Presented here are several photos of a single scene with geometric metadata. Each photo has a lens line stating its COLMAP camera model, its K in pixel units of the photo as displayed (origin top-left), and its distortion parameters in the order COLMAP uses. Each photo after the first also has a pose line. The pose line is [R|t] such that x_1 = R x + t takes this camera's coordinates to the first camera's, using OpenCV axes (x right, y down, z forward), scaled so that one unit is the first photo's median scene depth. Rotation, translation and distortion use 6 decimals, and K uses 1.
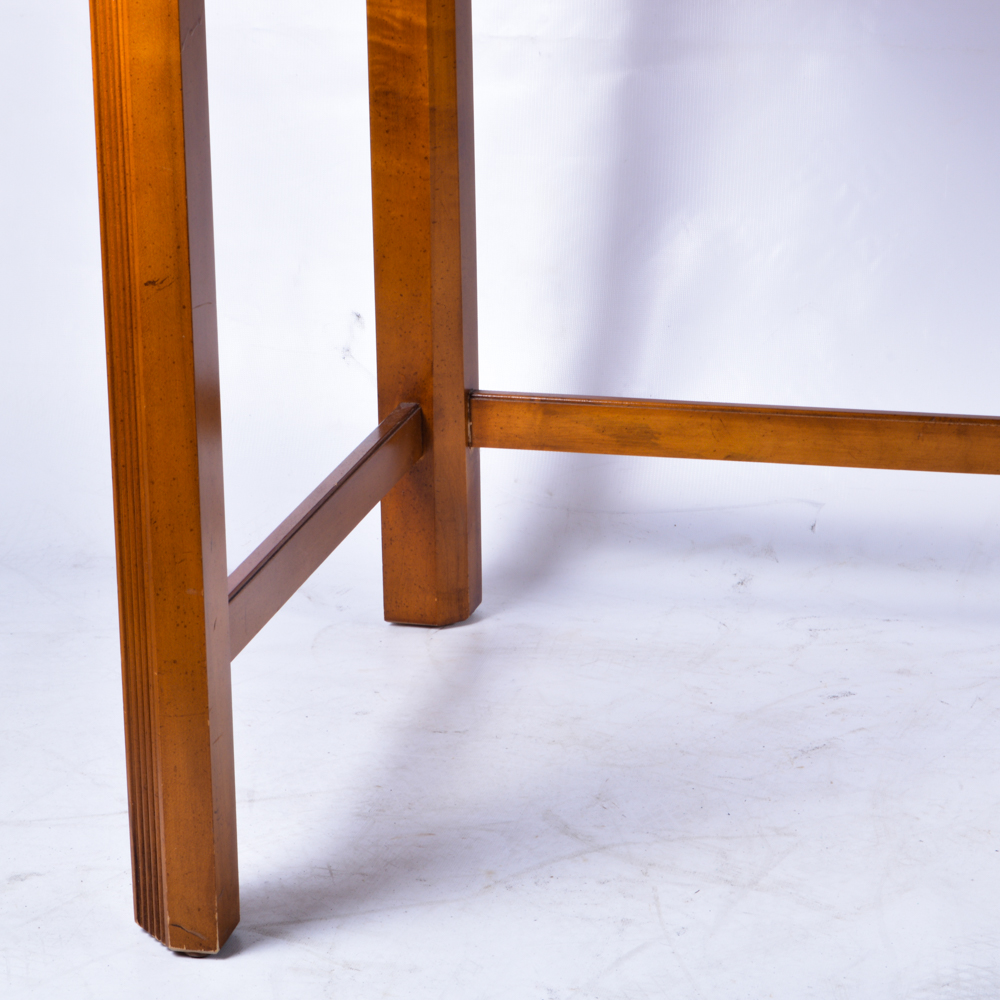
lens RADIAL K [[3368.1, 0, 500.0], [0, 3368.1, 500.0], [0, 0, 1]] dist [-0.095836, 0.825708]
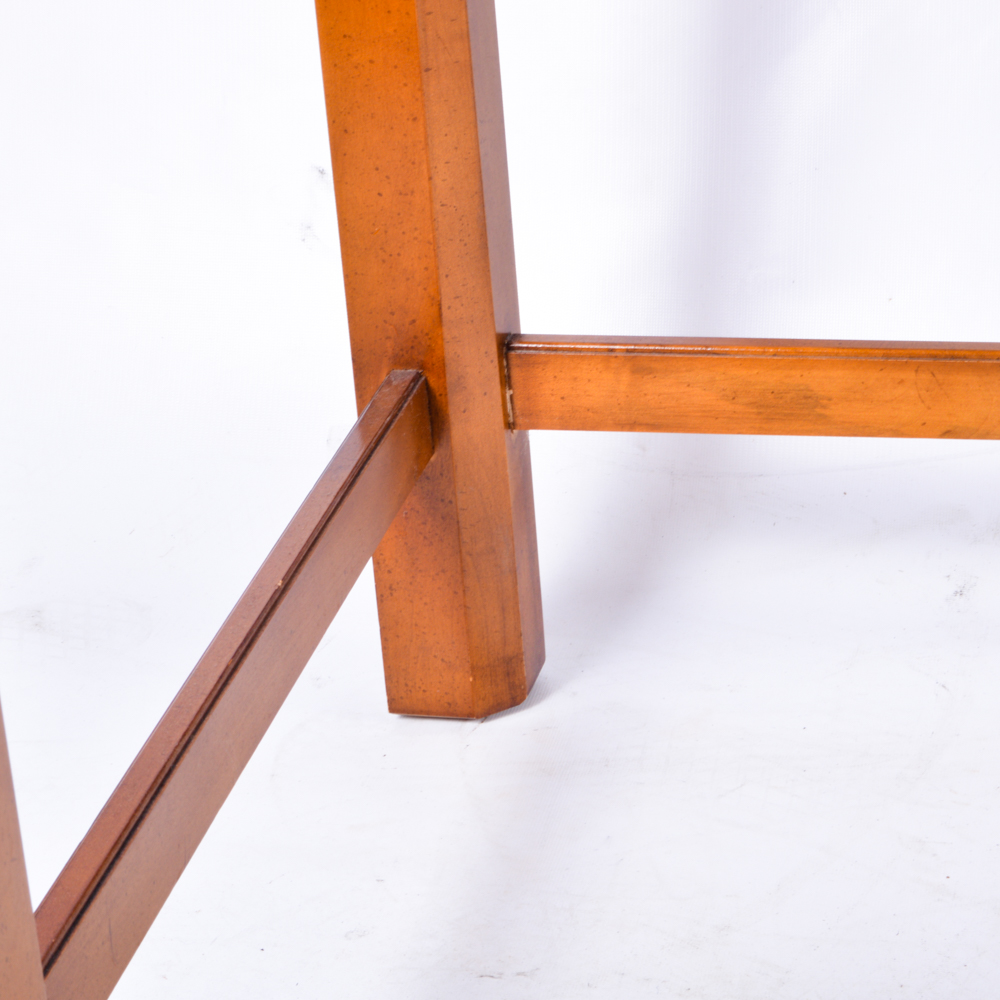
lens RADIAL K [[3368.1, 0, 500.0], [0, 3368.1, 500.0], [0, 0, 1]] dist [-0.095836, 0.825708]
pose [[0.998105, -0.058719, -0.018399, -0.000703], [0.060588, 0.990031, 0.127151, -0.080808], [0.010749, -0.128025, 0.991713, 0.407261]]
